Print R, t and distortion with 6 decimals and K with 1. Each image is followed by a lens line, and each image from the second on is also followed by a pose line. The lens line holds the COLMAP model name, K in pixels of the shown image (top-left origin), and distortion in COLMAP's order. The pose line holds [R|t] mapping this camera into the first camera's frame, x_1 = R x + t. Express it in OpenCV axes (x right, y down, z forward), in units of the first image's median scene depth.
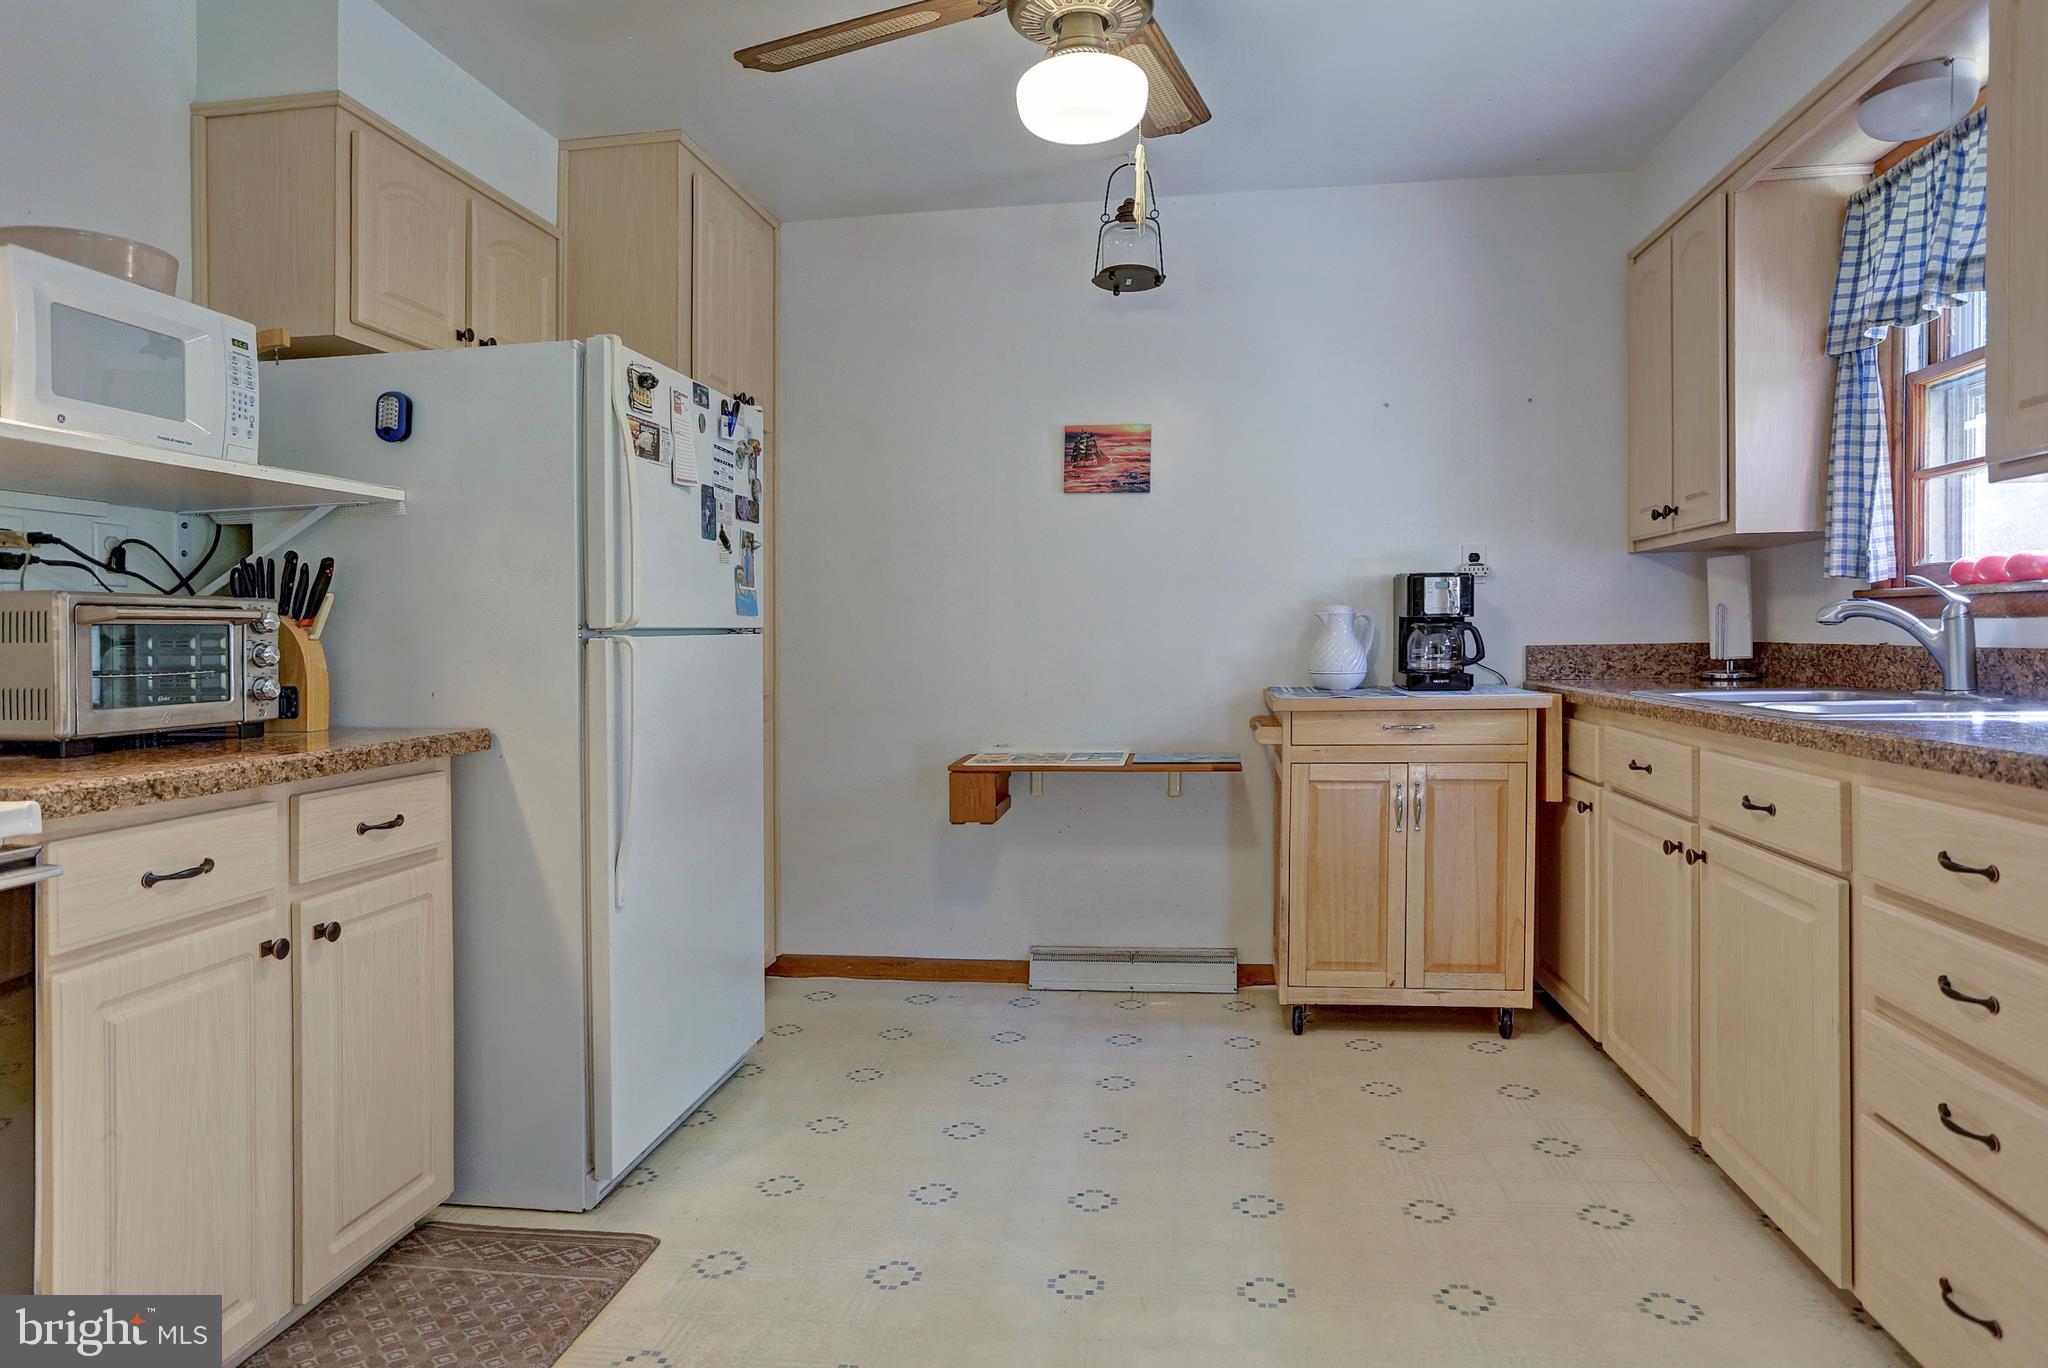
lens RADIAL K [[1250.7, 0, 1026.5], [0, 1250.7, 634.7], [0, 0, 1]] dist [-0.044532, 0.035420]
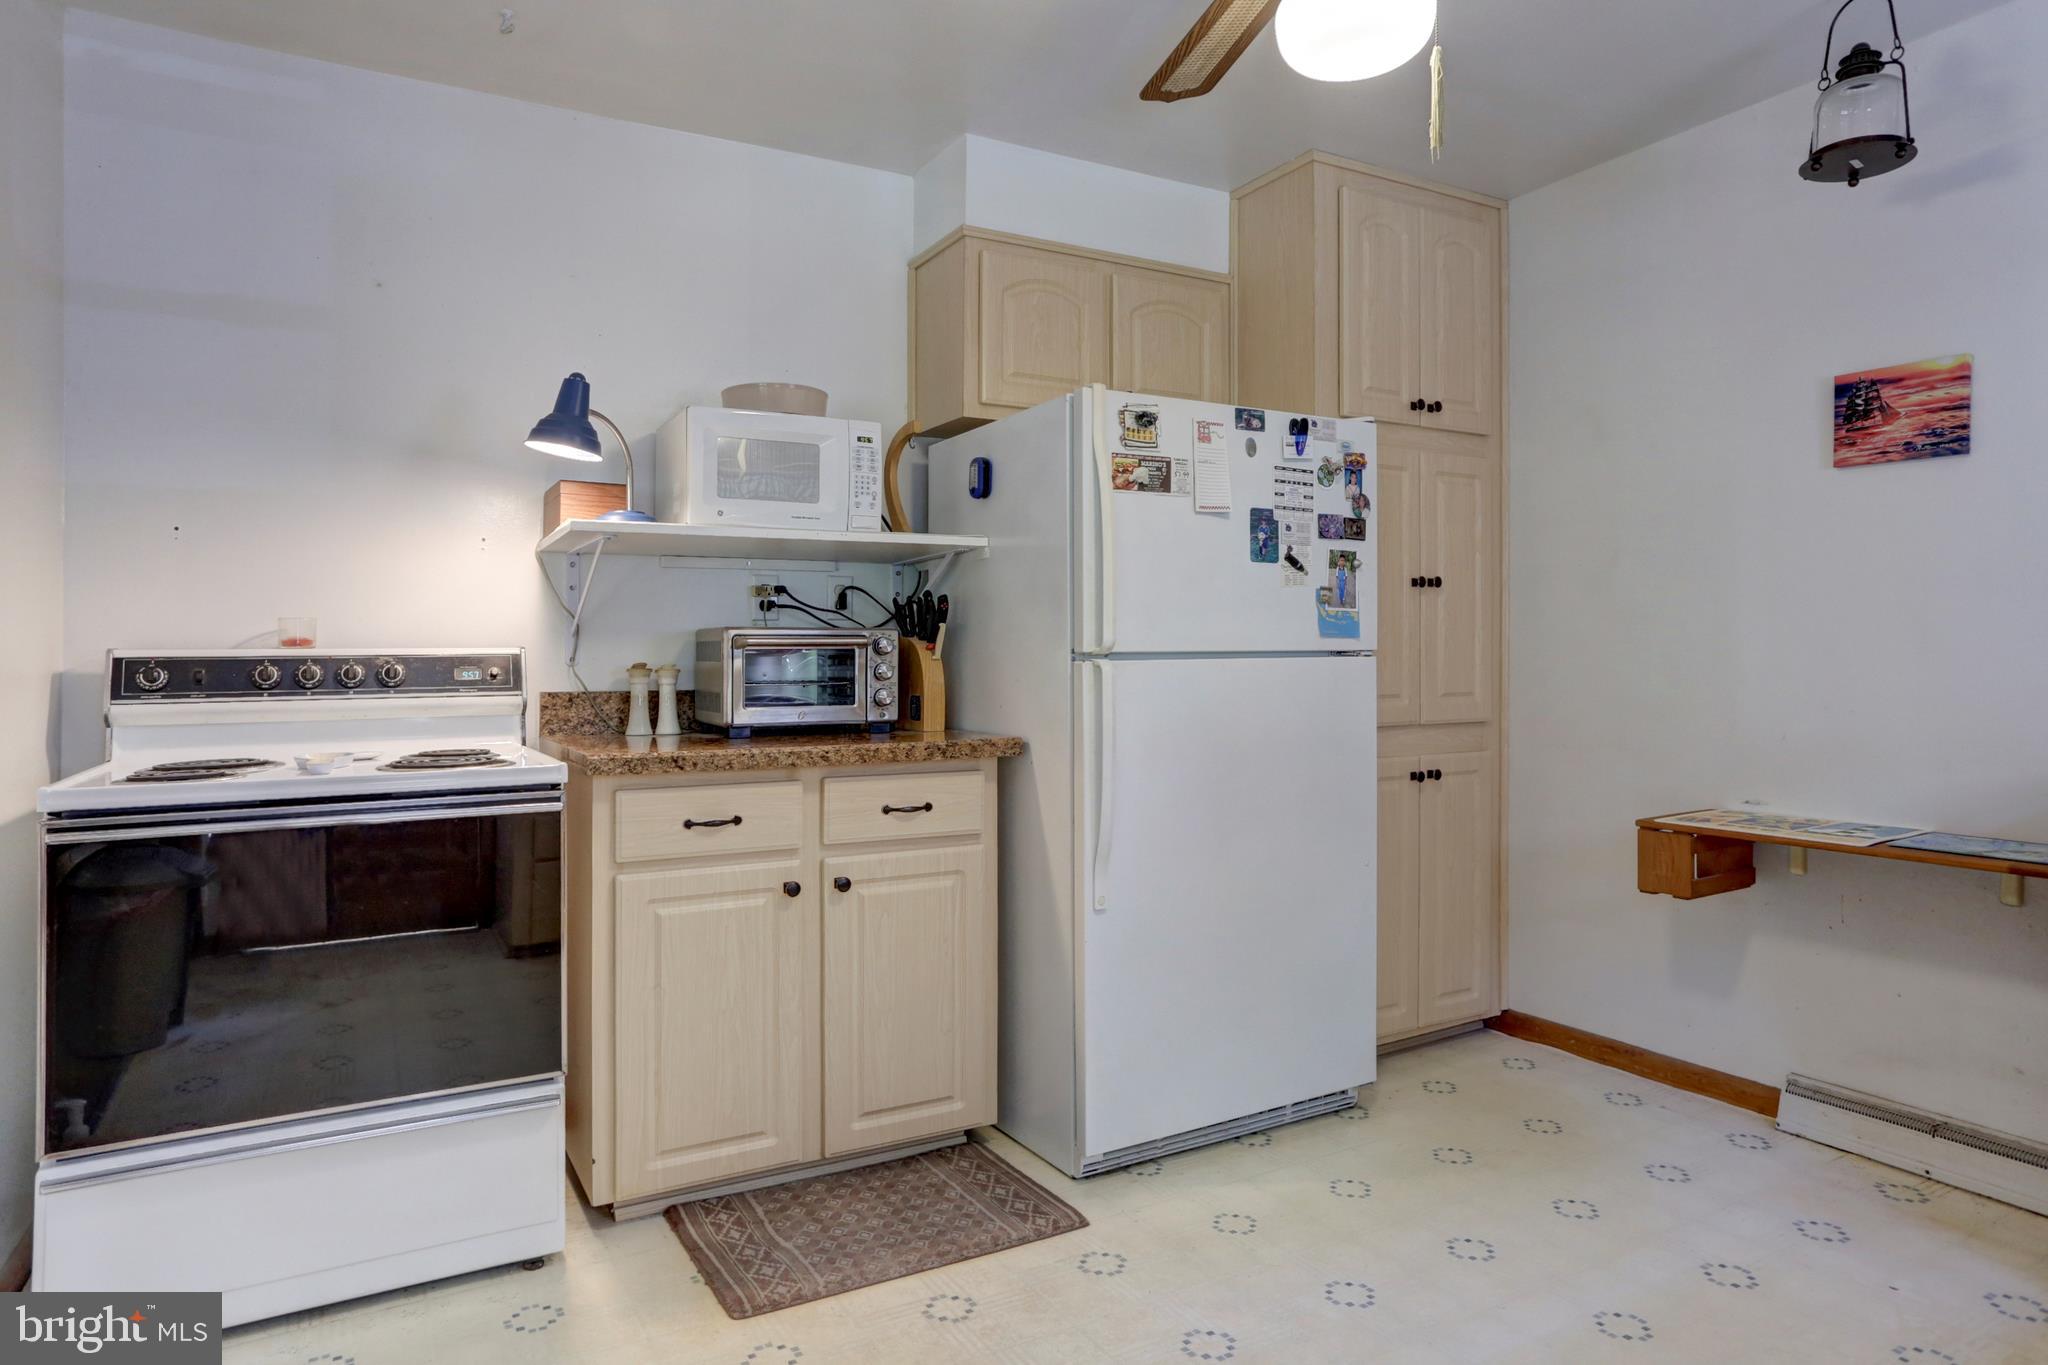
lens RADIAL K [[1244.7, 0, 1020.0], [0, 1244.7, 641.7], [0, 0, 1]] dist [-0.062512, 0.048533]
pose [[0.604665, 0.002271, -0.796476, 0.470539], [-0.003539, 0.999994, 0.000166, -0.014304], [0.796472, 0.002718, 0.604670, 0.277340]]
